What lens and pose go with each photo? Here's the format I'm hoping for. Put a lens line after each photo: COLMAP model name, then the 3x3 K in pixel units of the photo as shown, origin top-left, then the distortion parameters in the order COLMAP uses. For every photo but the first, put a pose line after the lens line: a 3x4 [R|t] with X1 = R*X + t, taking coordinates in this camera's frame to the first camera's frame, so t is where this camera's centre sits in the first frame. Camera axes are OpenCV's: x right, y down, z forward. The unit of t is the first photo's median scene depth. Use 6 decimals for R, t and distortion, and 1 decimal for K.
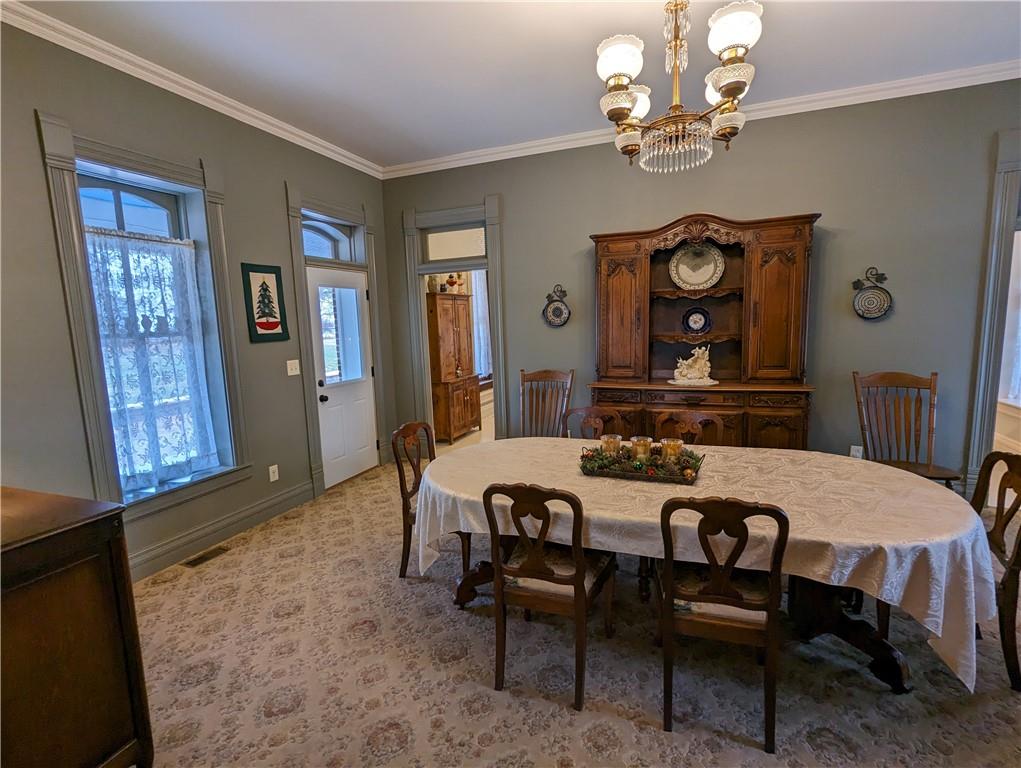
lens RADIAL K [[483.3, 0, 510.9], [0, 483.3, 384.8], [0, 0, 1]] dist [0.001903, 0.000181]
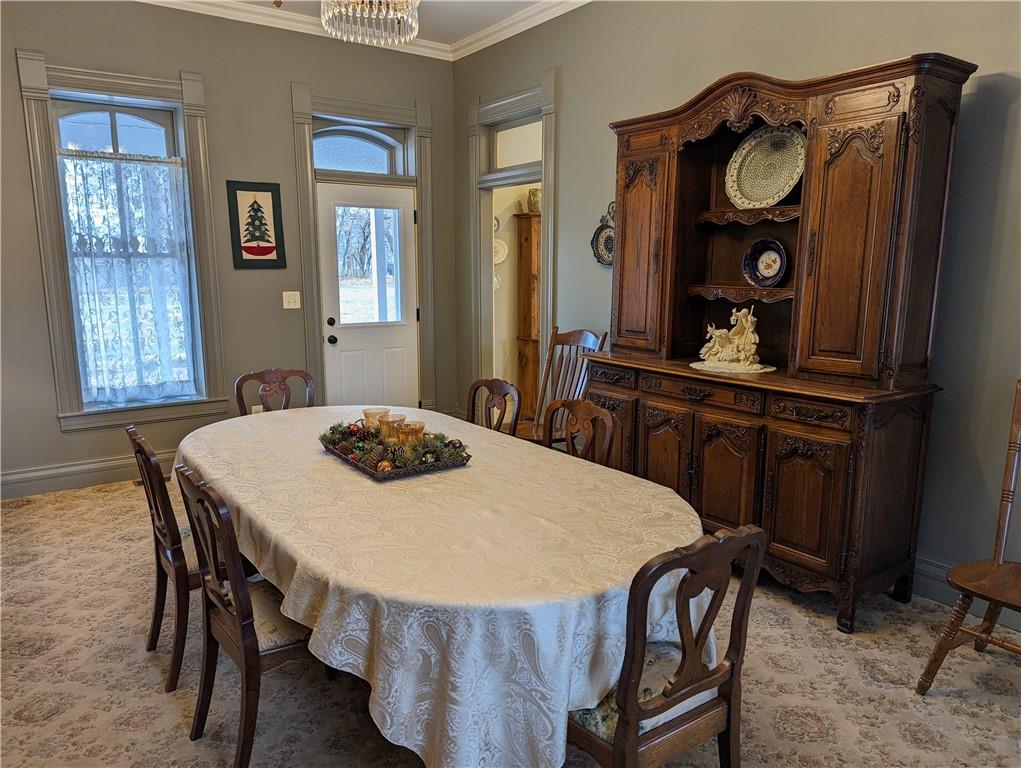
lens RADIAL K [[728.9, 0, 509.1], [0, 728.9, 389.4], [0, 0, 1]] dist [0.052379, -0.005093]
pose [[0.833091, 0.129499, -0.537764, 0.648021], [-0.102128, 0.991505, 0.080549, -0.023652], [0.543626, -0.012184, 0.839239, 0.099386]]
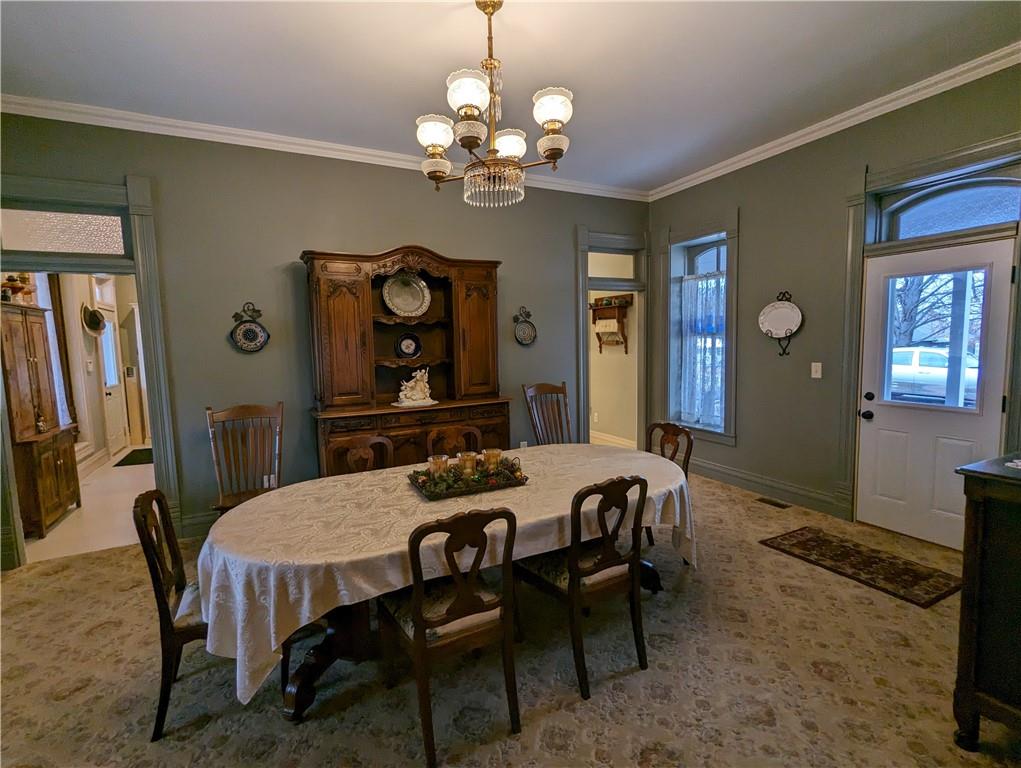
lens RADIAL K [[483.3, 0, 509.0], [0, 483.3, 384.6], [0, 0, 1]] dist [0.001903, 0.000181]
pose [[0.667718, -0.052232, 0.742580, -0.271847], [0.102171, 0.994525, -0.021917, -0.002291], [-0.737370, 0.090505, 0.669399, 0.144360]]
